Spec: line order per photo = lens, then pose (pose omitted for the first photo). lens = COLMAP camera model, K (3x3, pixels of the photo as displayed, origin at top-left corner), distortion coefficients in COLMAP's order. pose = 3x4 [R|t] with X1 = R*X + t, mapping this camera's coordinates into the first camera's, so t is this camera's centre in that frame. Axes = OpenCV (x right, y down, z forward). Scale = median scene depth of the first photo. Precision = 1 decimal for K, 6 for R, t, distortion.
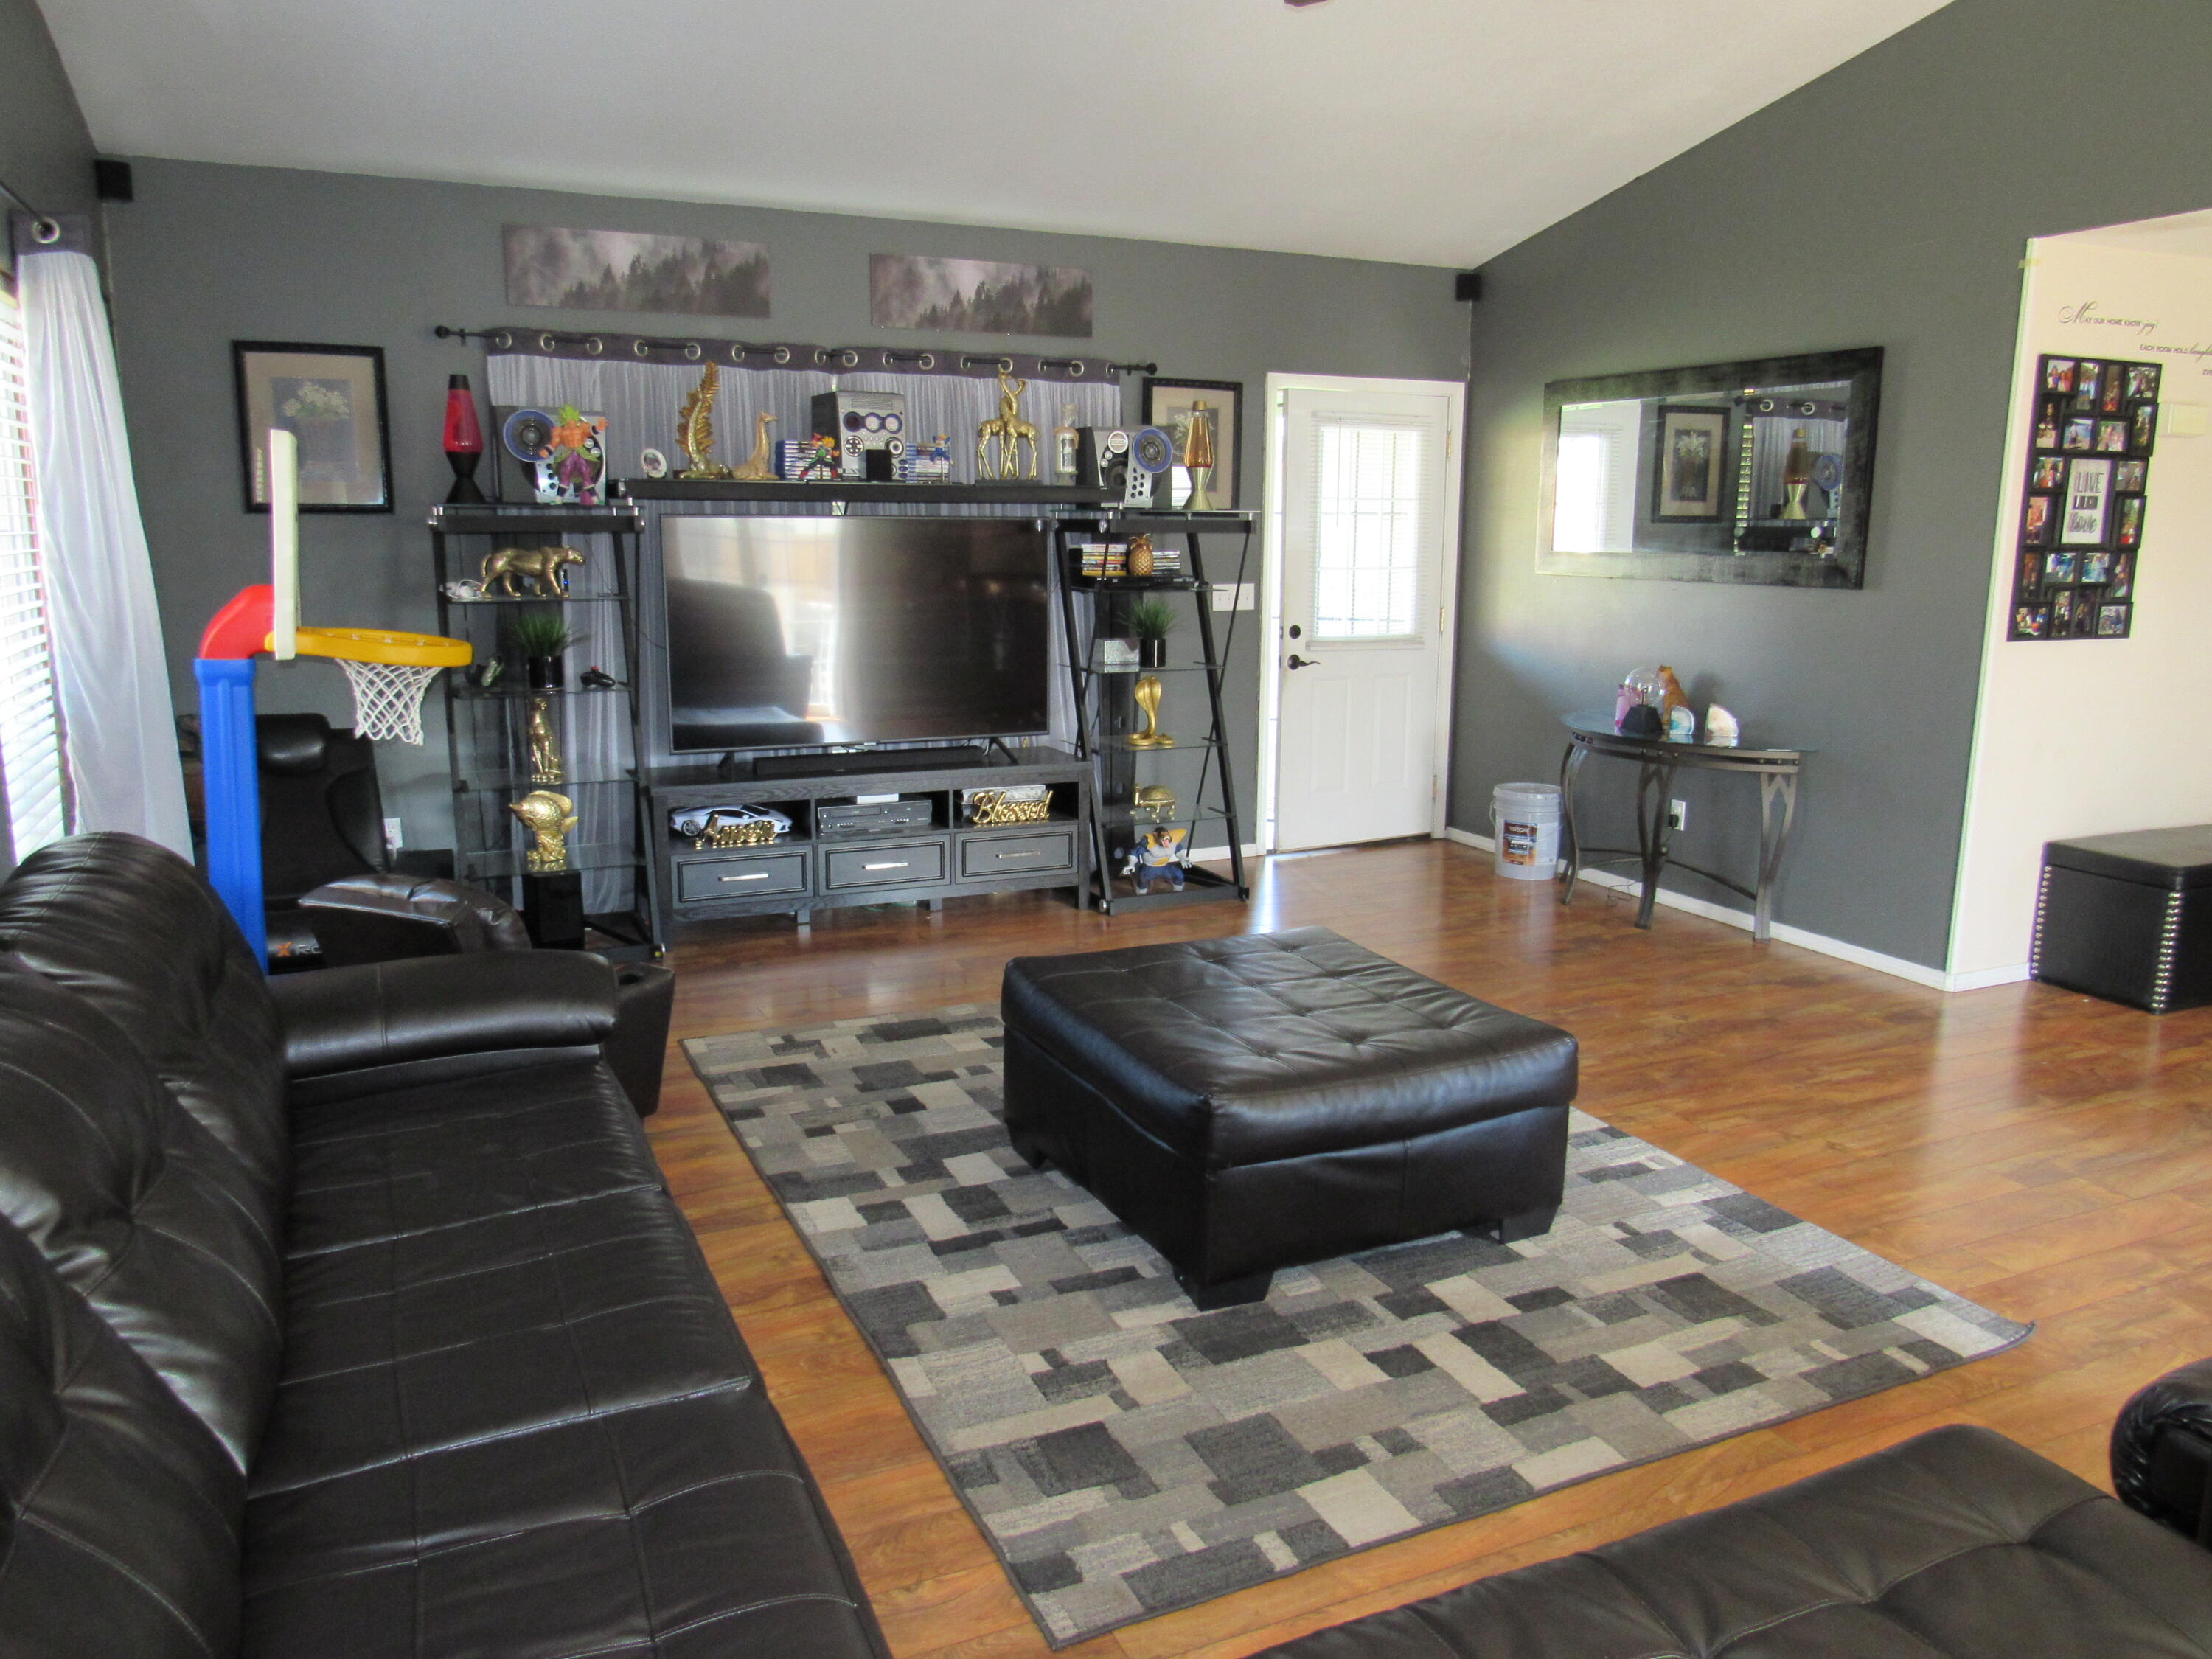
lens RADIAL K [[1571.3, 0, 1090.6], [0, 1571.3, 825.1], [0, 0, 1]] dist [-0.014724, 0.001258]
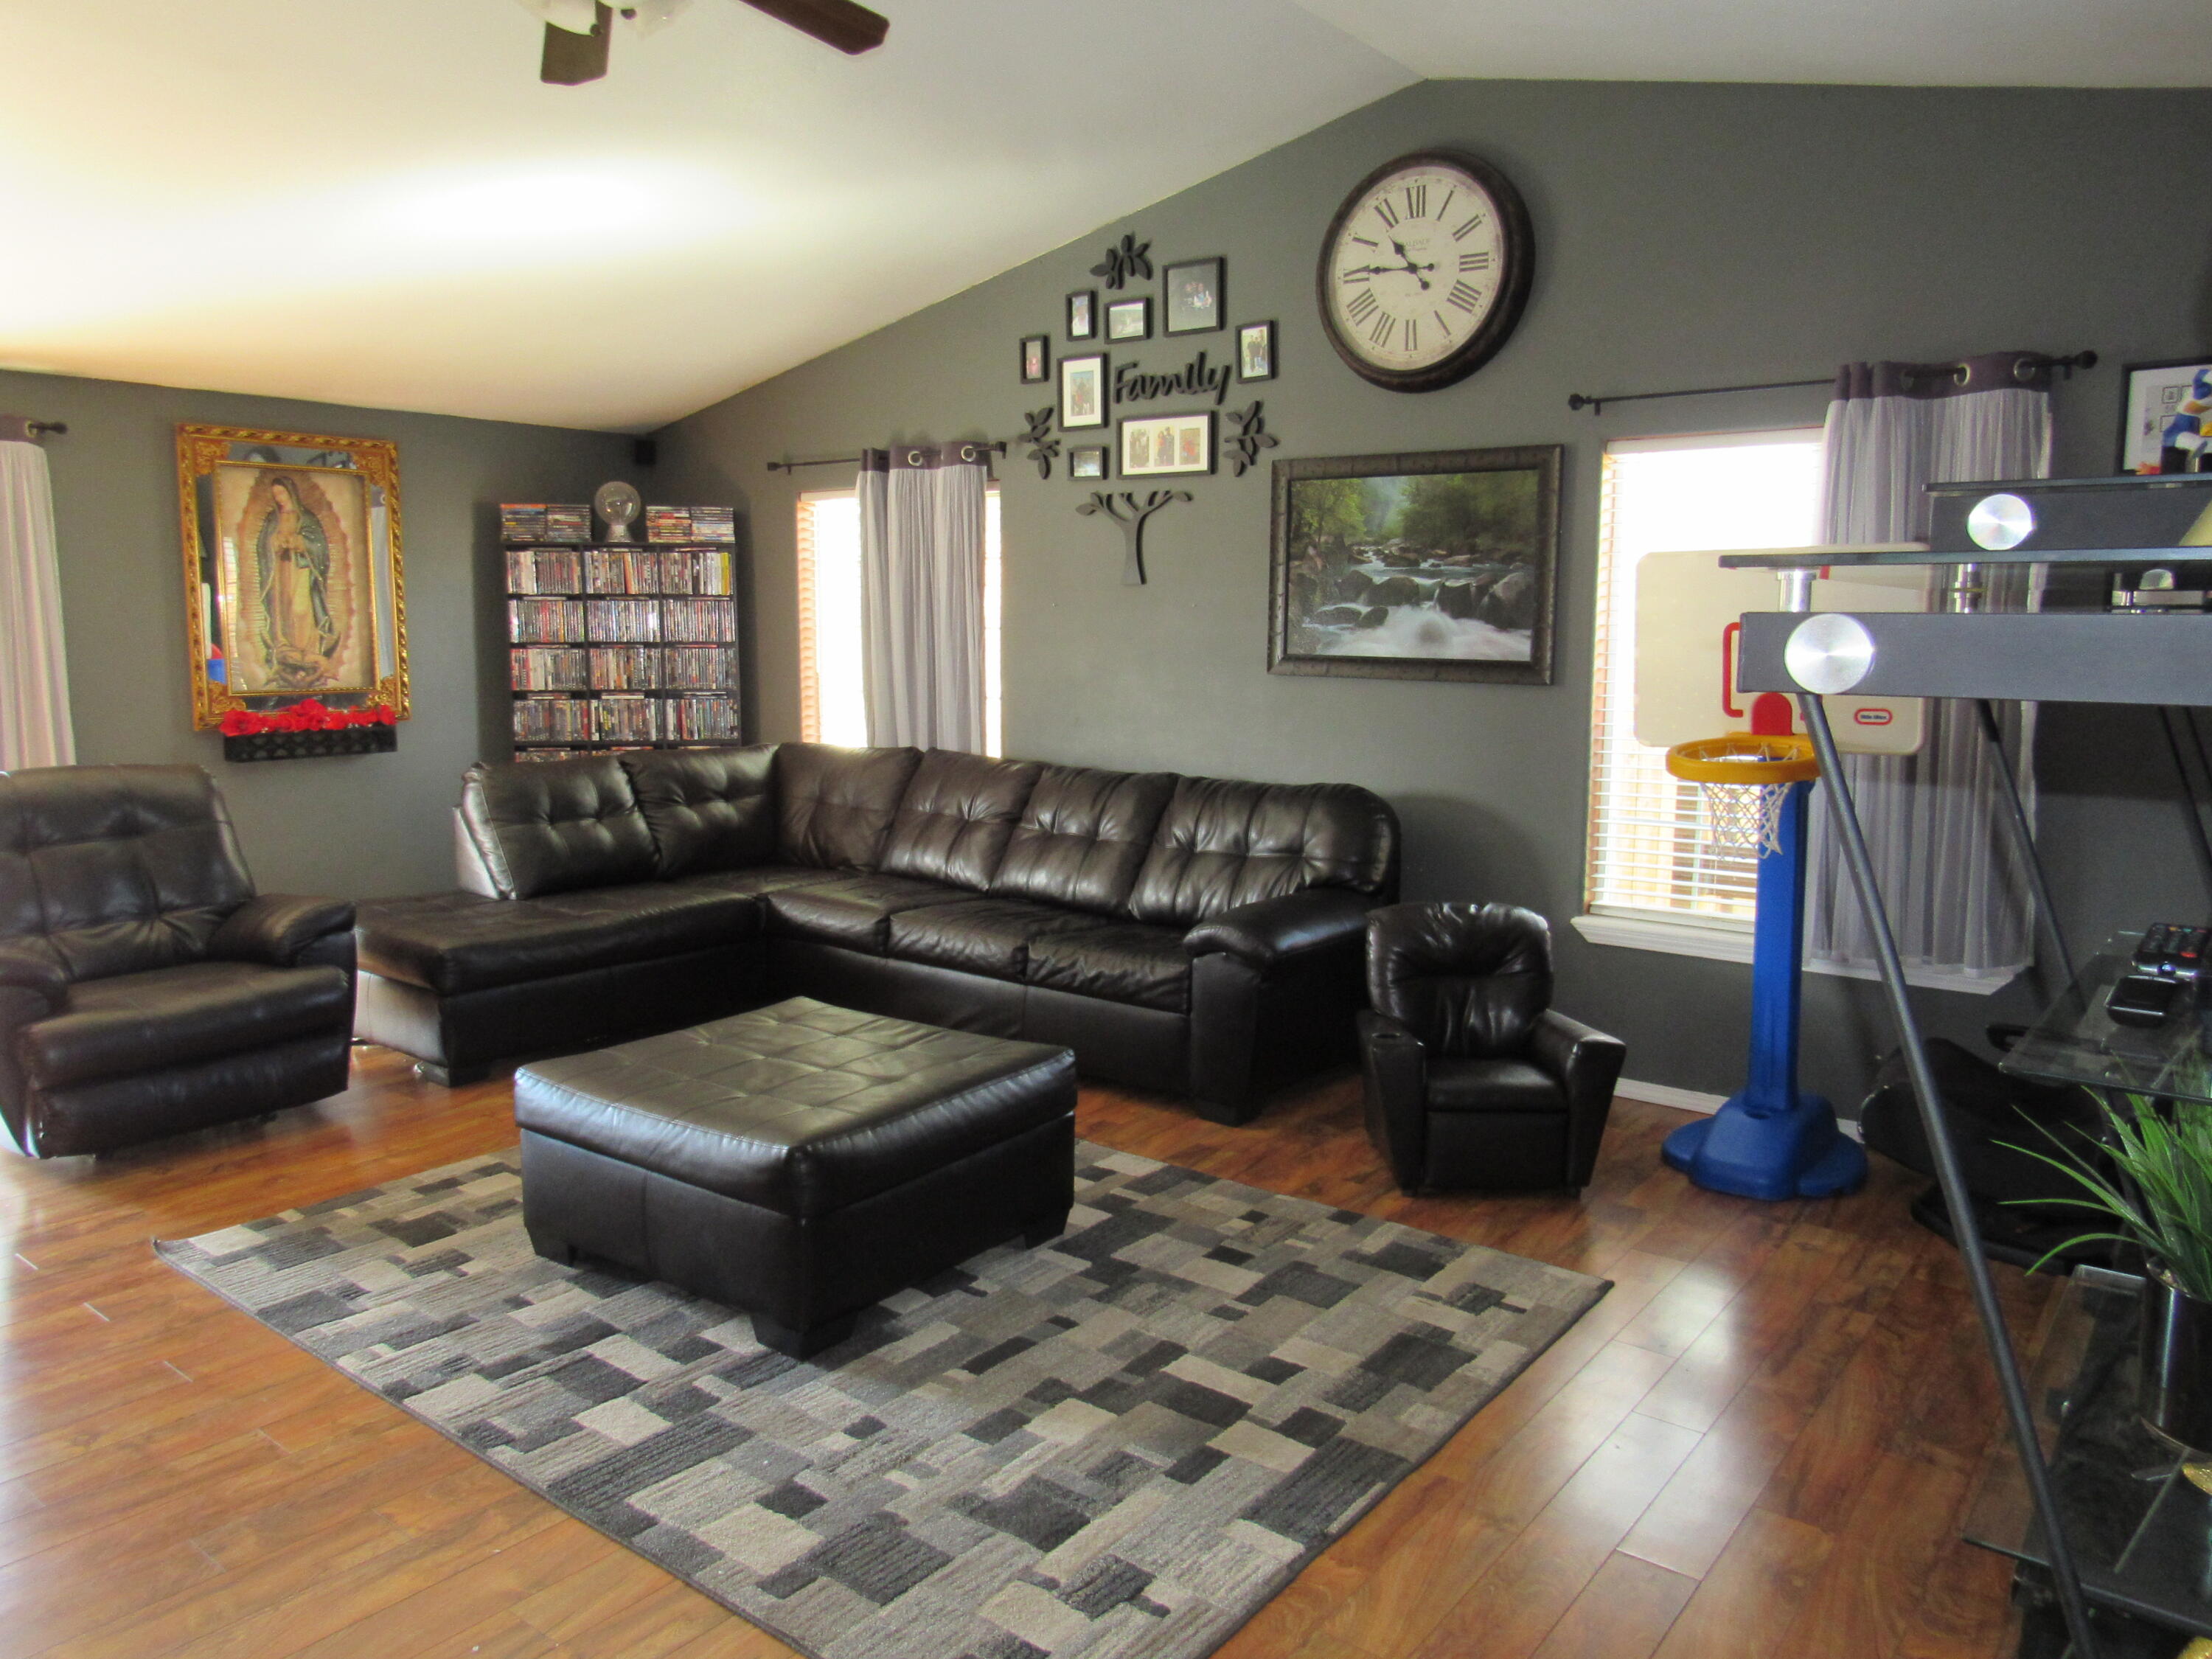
lens RADIAL K [[1566.6, 0, 1106.0], [0, 1566.6, 829.5], [0, 0, 1]] dist [-0.003442, -0.076742]
pose [[-0.885749, 0.045275, -0.461951, 0.379483], [-0.101595, 0.952189, 0.288123, -0.334698], [0.452909, 0.302137, -0.838801, 1.779915]]
